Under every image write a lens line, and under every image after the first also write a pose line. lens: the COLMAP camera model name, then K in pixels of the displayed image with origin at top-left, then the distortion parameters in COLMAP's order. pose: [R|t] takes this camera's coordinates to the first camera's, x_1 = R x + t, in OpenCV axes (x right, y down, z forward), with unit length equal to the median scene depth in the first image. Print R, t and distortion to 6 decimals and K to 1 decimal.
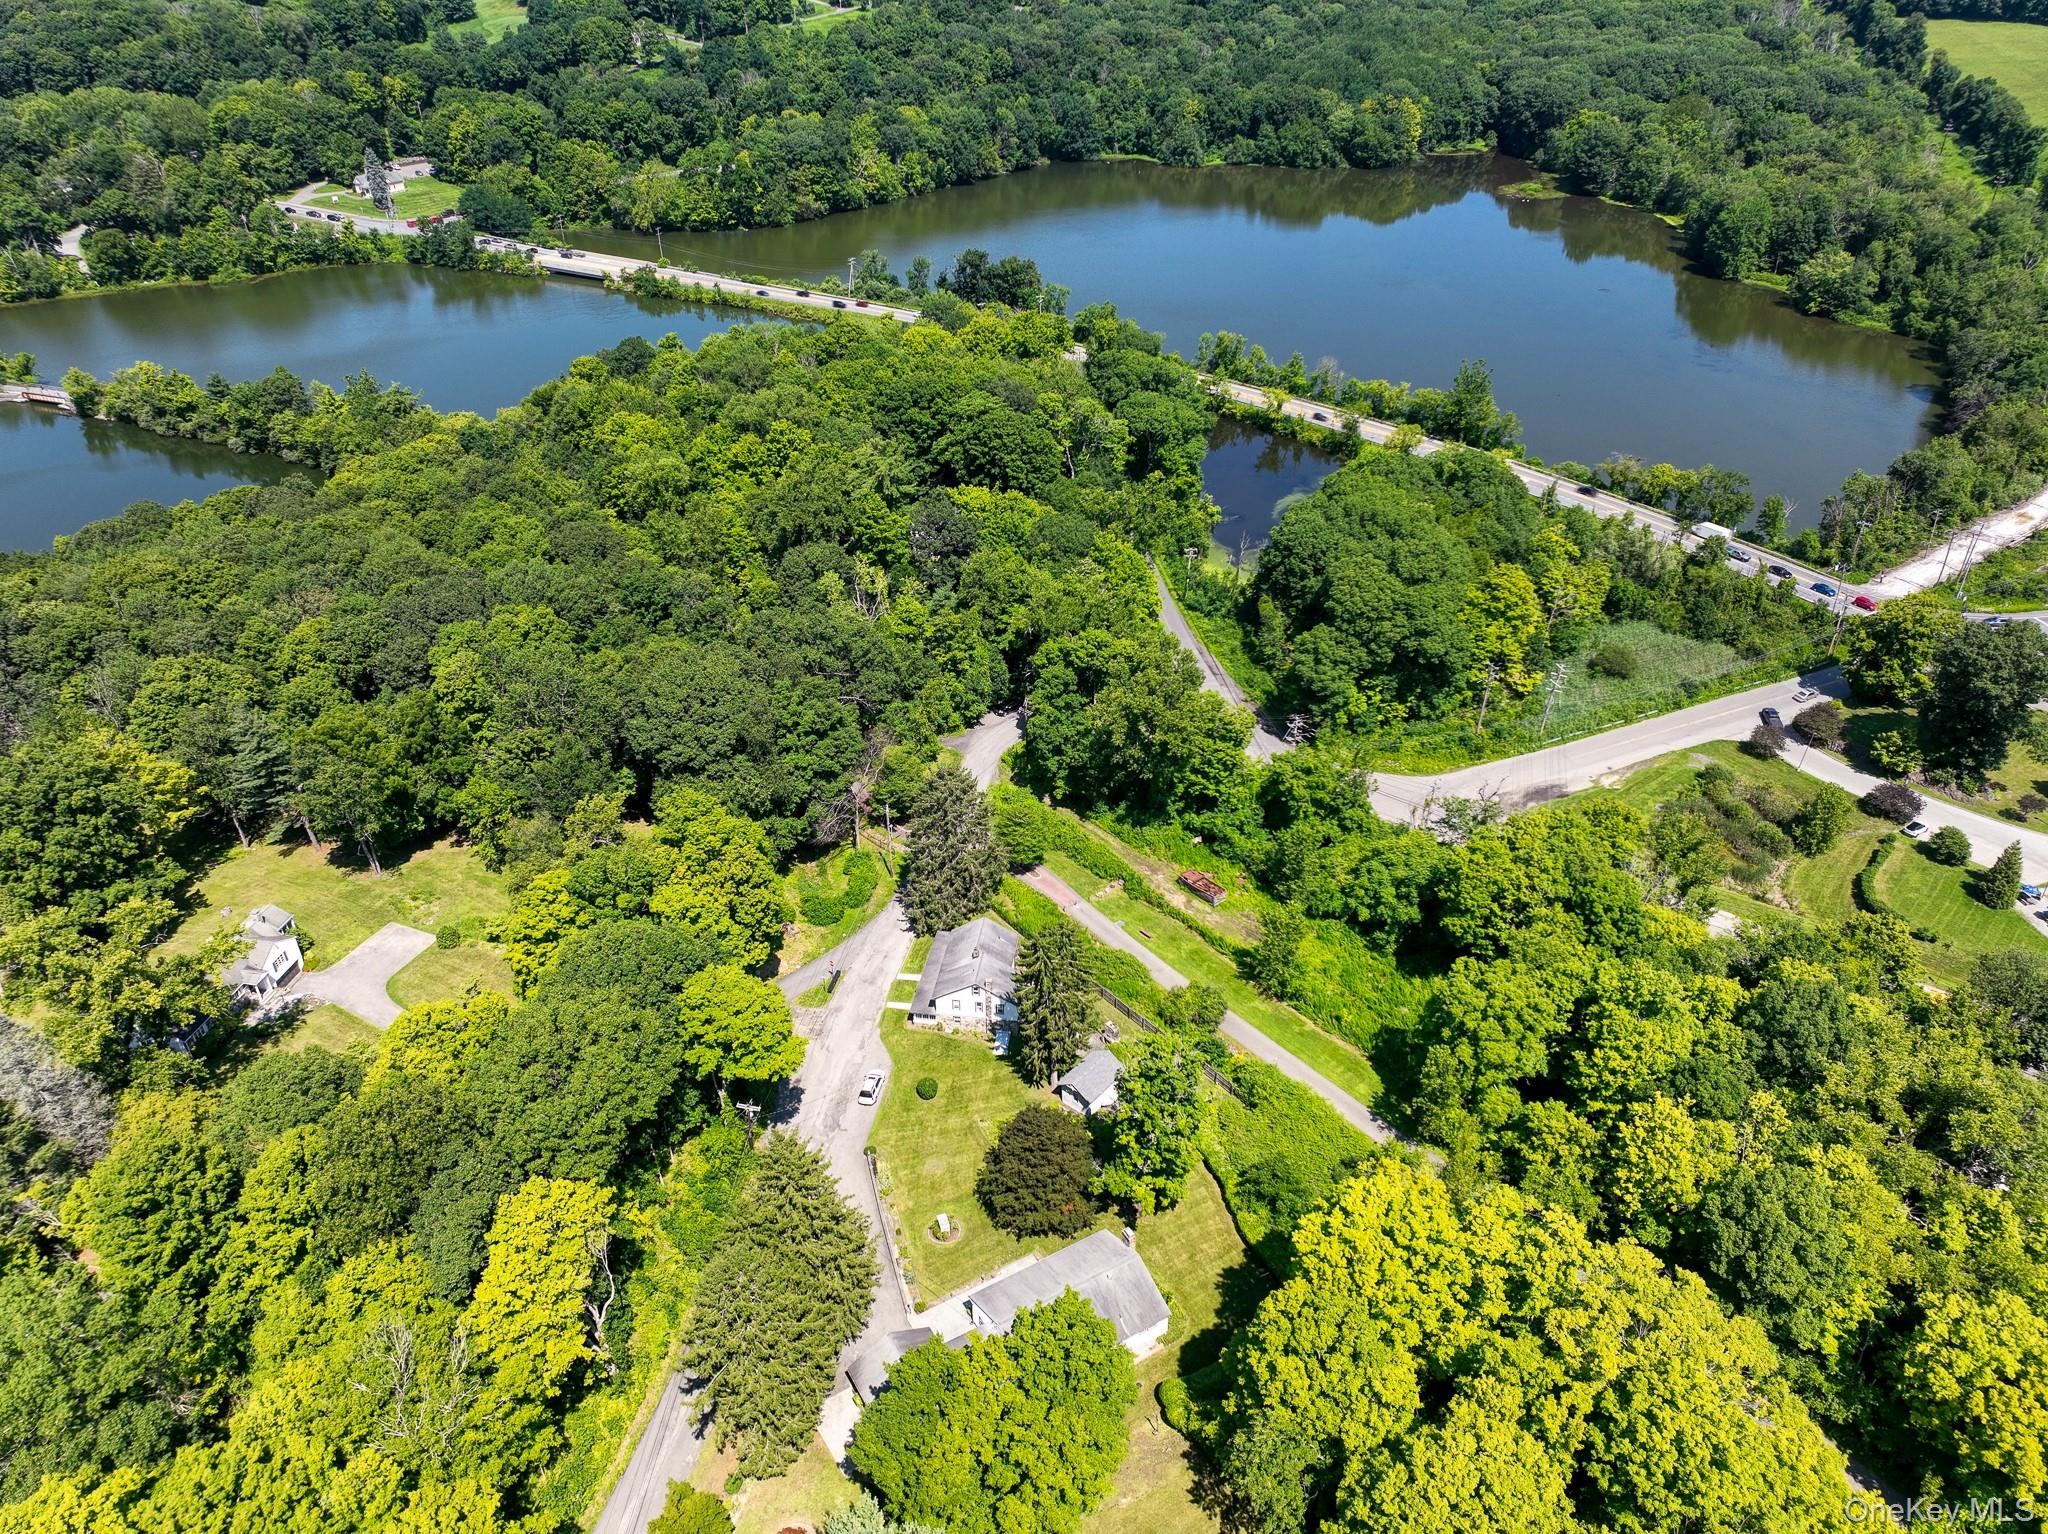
lens RADIAL K [[1434.7, 0, 1024.0], [0, 1434.7, 767.0], [0, 0, 1]] dist [-0.002963, 0.021522]
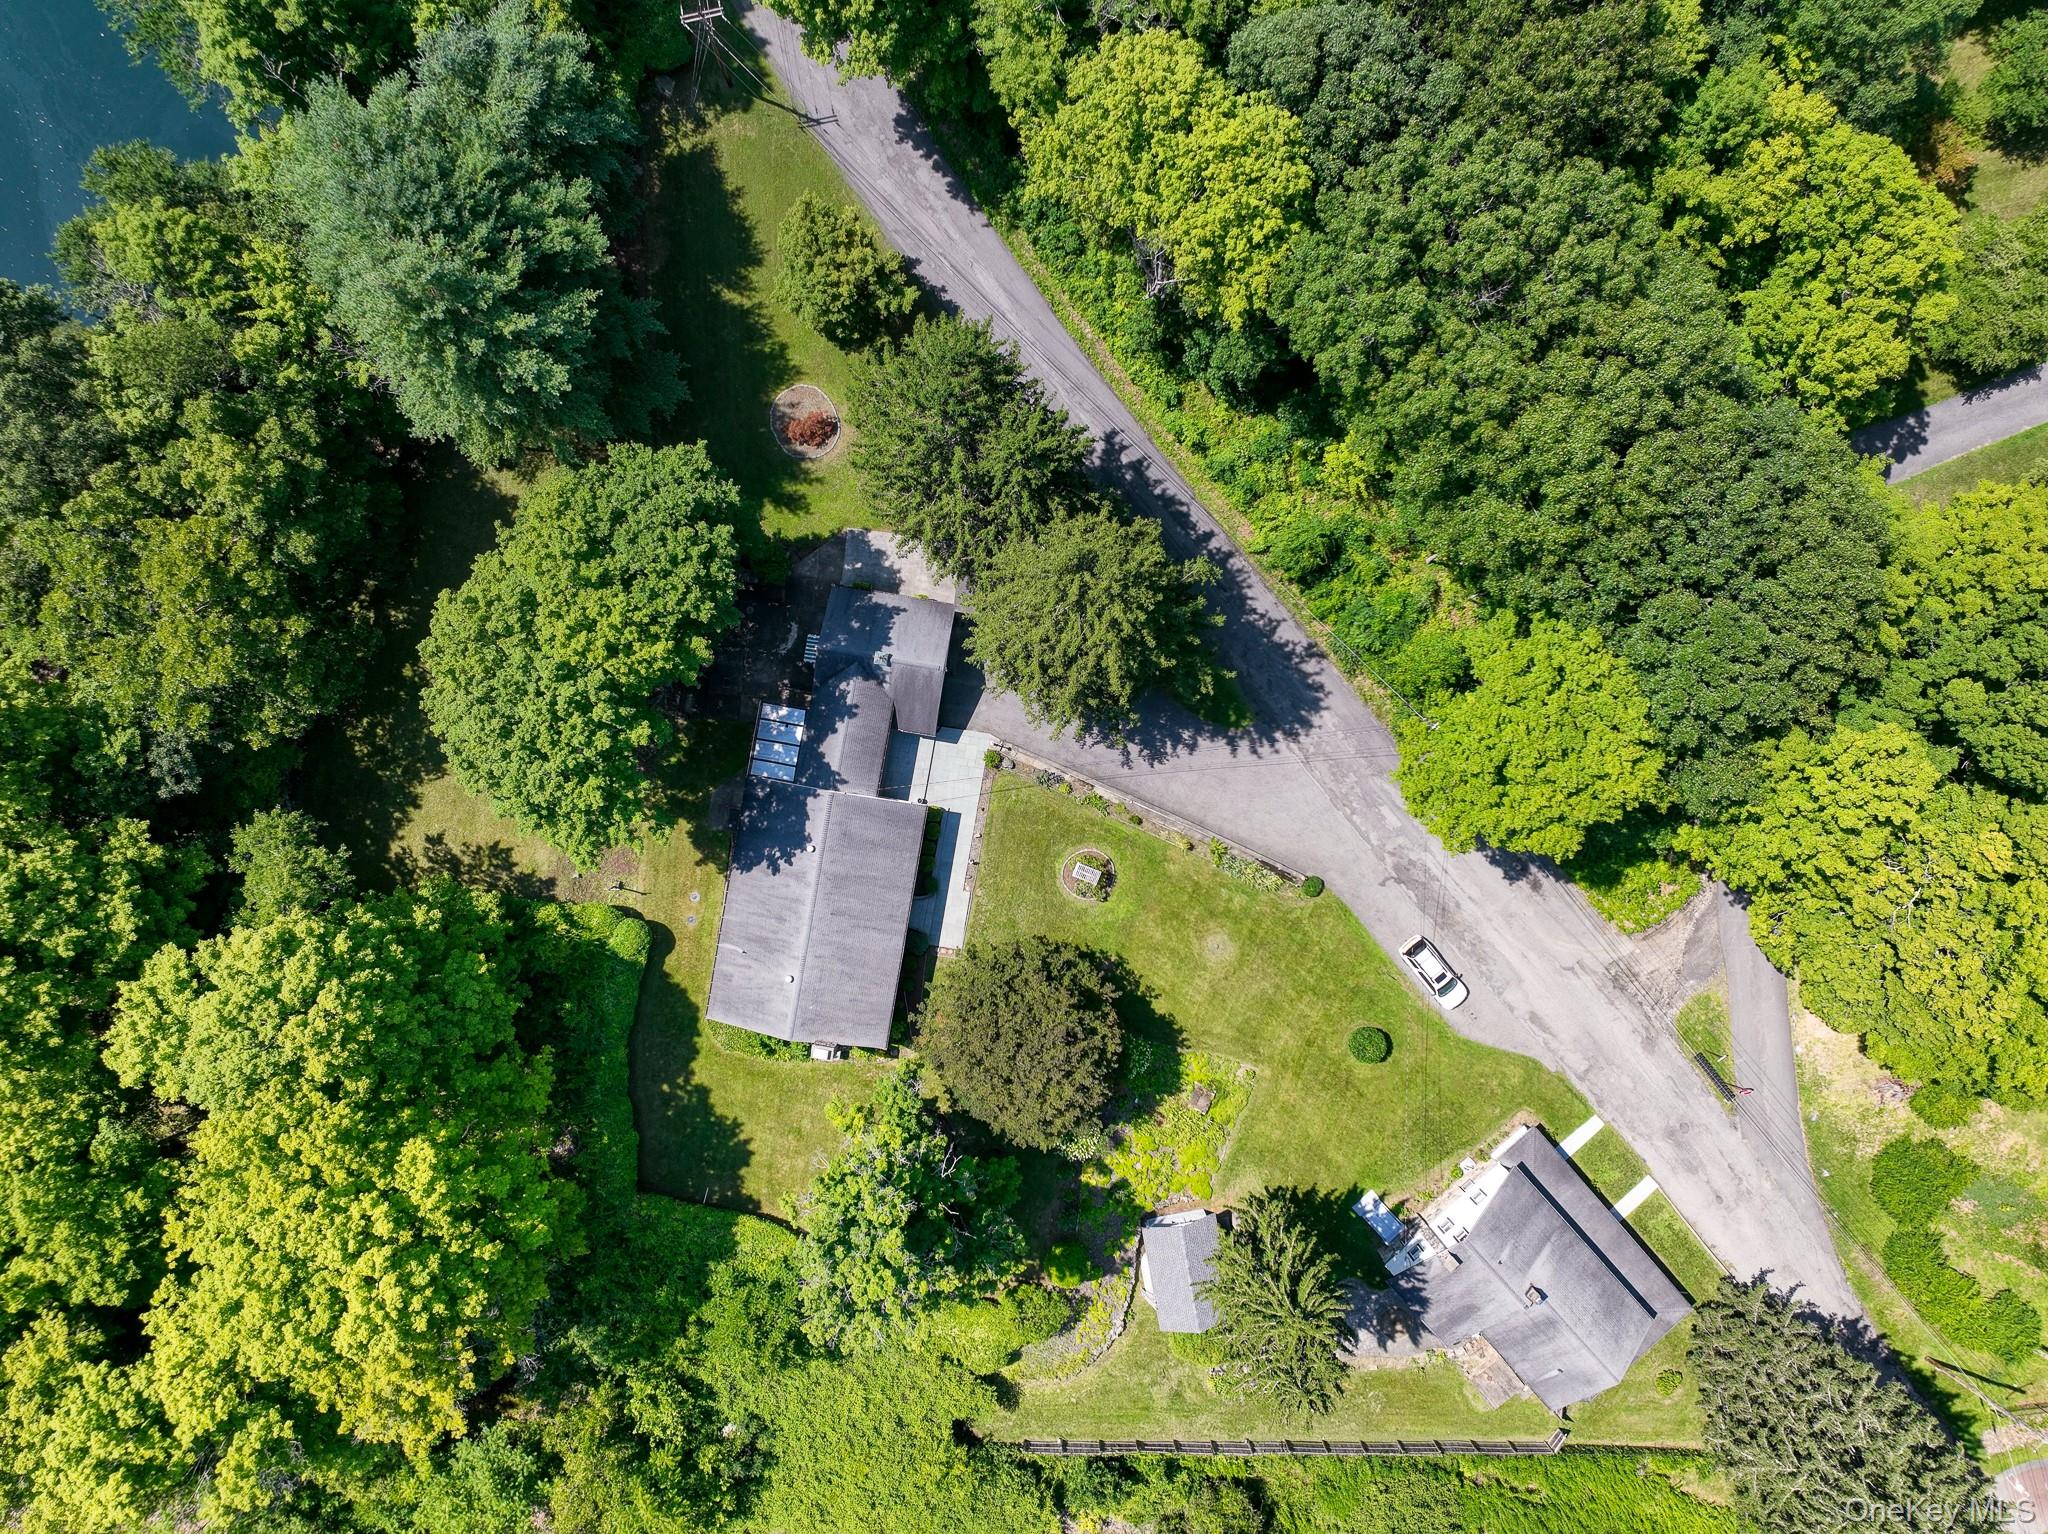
lens RADIAL K [[1432.8, 0, 1030.0], [0, 1432.8, 762.8], [0, 0, 1]] dist [0.001825, 0.012572]
pose [[-0.637092, 0.770609, 0.016625, -0.059664], [-0.409912, -0.356999, 0.839359, -0.124189], [0.652753, 0.527934, 0.543323, 0.419664]]
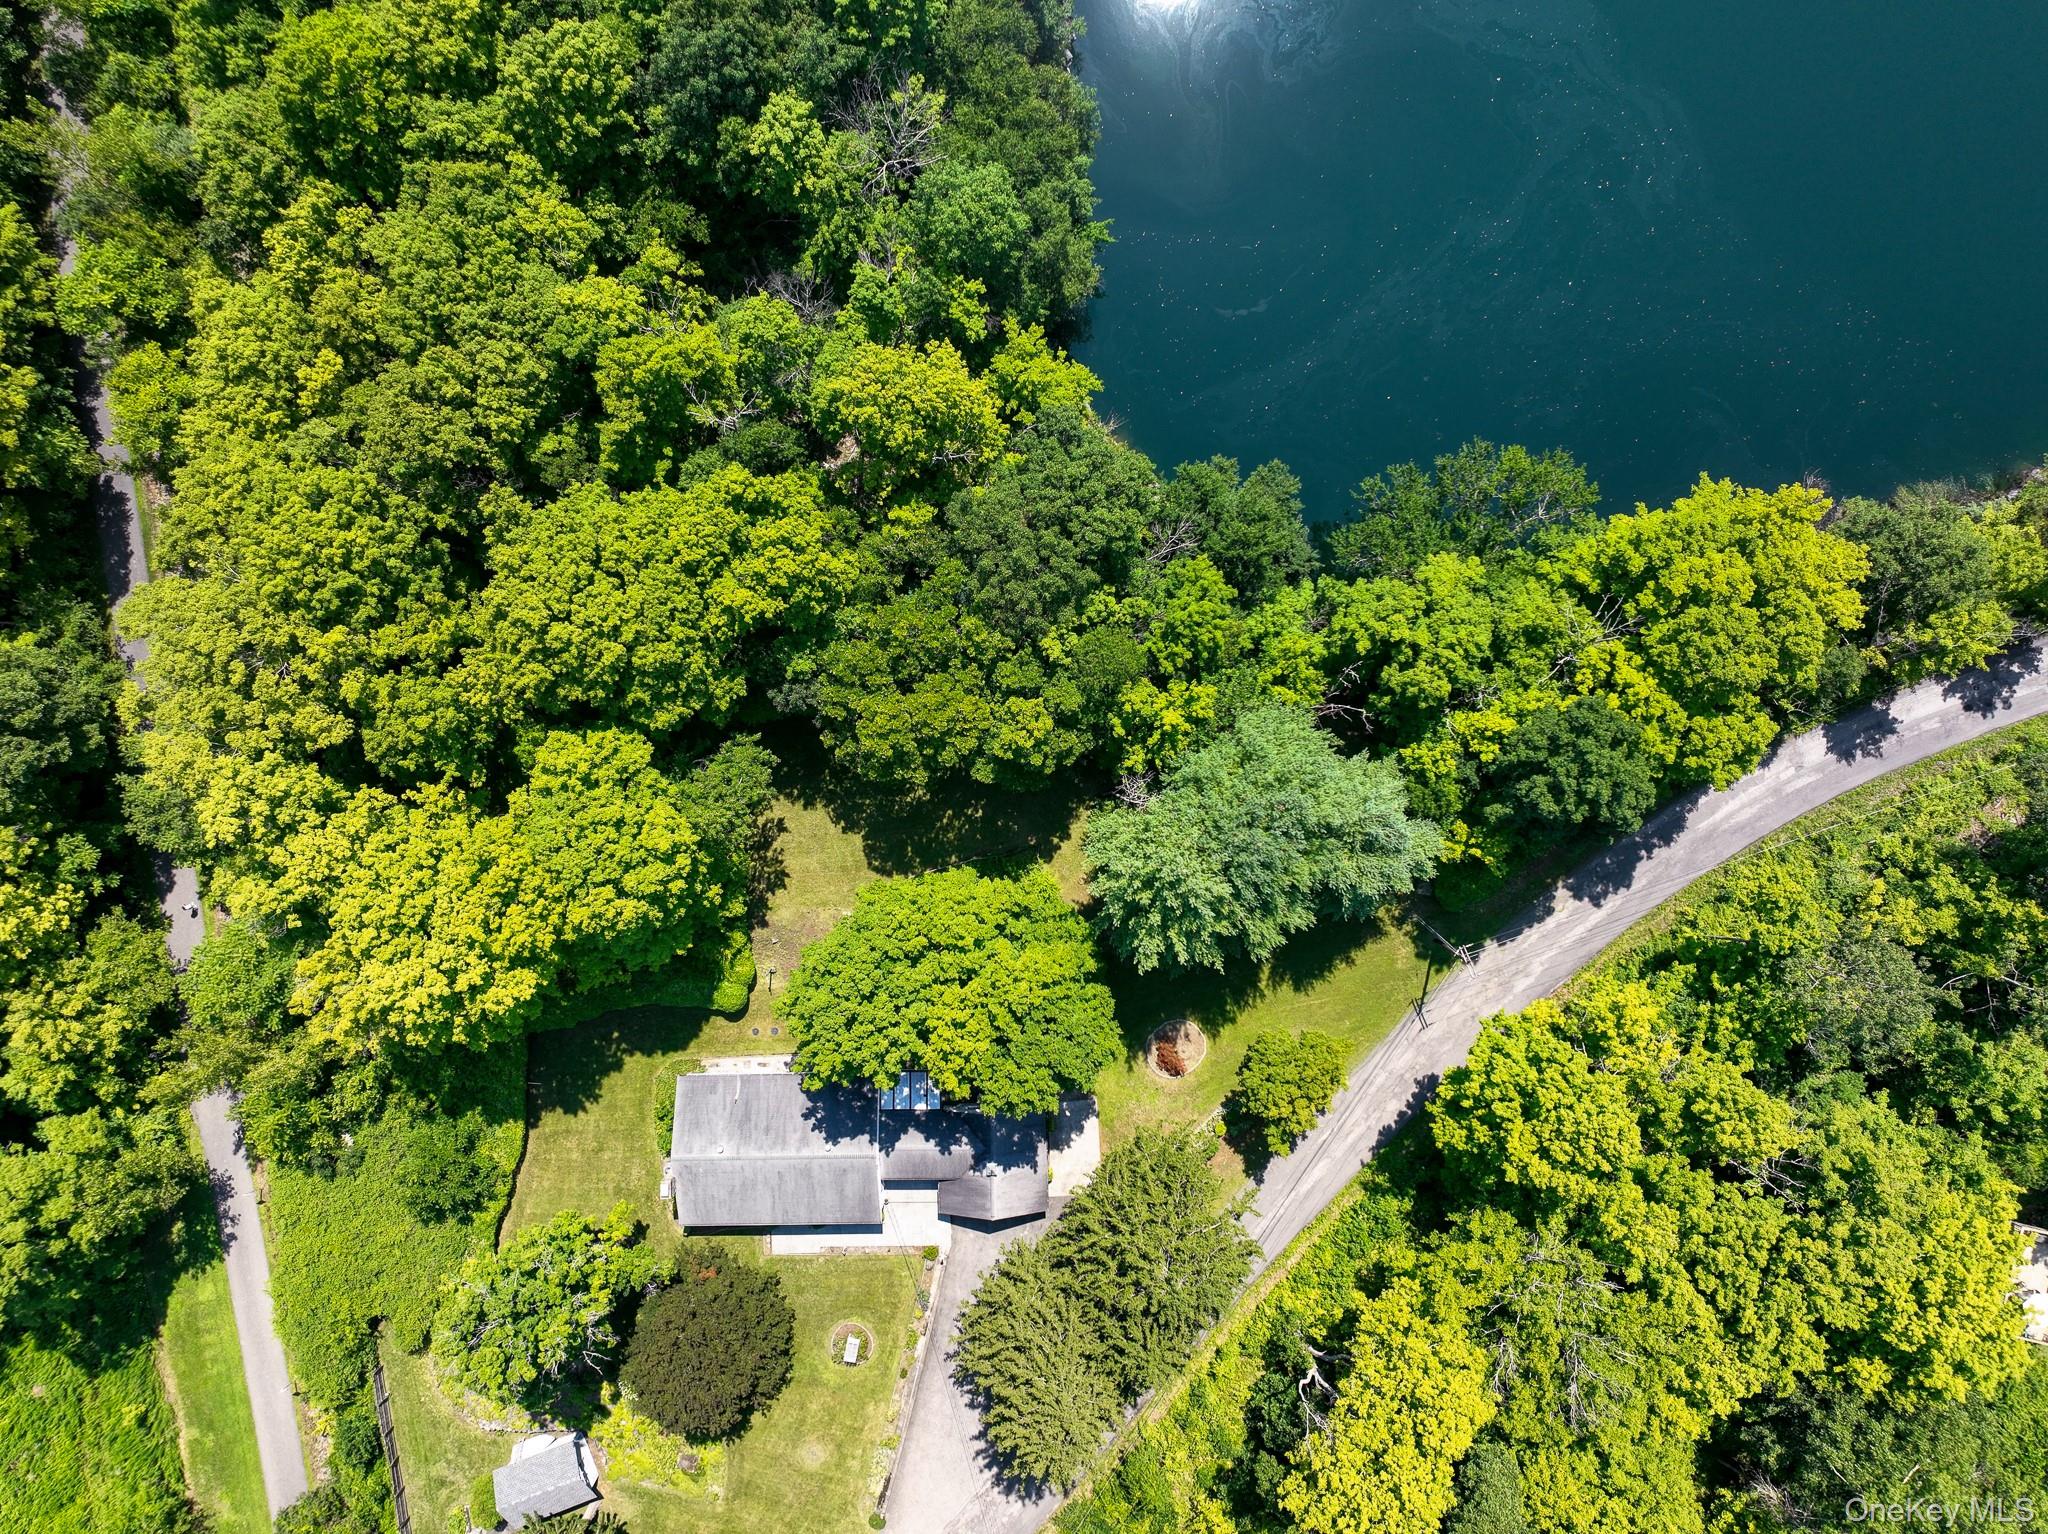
lens RADIAL K [[1432.8, 0, 1030.0], [0, 1432.8, 762.8], [0, 0, 1]] dist [0.001825, 0.012572]
pose [[-0.873390, -0.486890, 0.011341, 0.003392], [0.272987, -0.470138, 0.839314, -0.103430], [-0.403322, 0.736144, 0.543529, 0.214327]]
